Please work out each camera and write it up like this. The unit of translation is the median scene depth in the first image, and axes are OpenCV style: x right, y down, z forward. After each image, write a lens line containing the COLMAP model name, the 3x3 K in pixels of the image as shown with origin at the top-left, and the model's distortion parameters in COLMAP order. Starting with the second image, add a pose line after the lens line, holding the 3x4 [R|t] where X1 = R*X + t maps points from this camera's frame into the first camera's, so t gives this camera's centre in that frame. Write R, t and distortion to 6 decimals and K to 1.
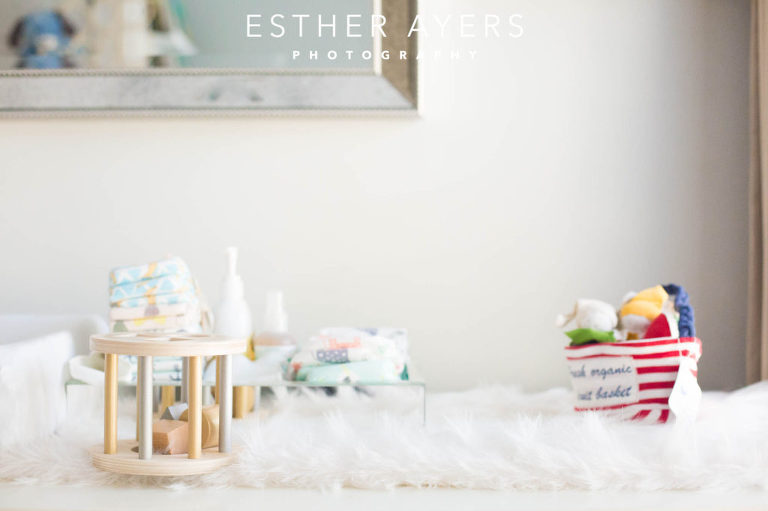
lens RADIAL K [[1147.4, 0, 386.0], [0, 1147.4, 255.4], [0, 0, 1]] dist [-0.169906, 0.000000]
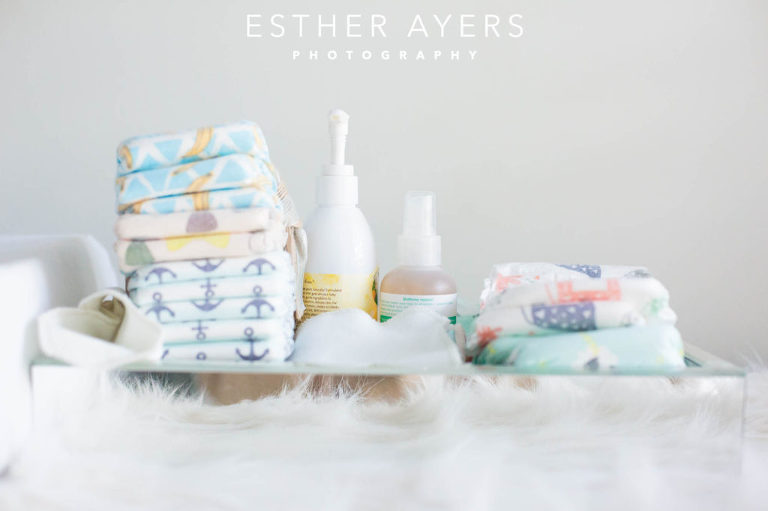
lens RADIAL K [[1147.4, 0, 381.3], [0, 1147.4, 257.2], [0, 0, 1]] dist [-0.169906, 0.000000]
pose [[0.999671, 0.020749, 0.015080, -0.132449], [-0.021425, 0.998705, 0.046145, 0.039223], [-0.014103, -0.046453, 0.998821, 0.486698]]
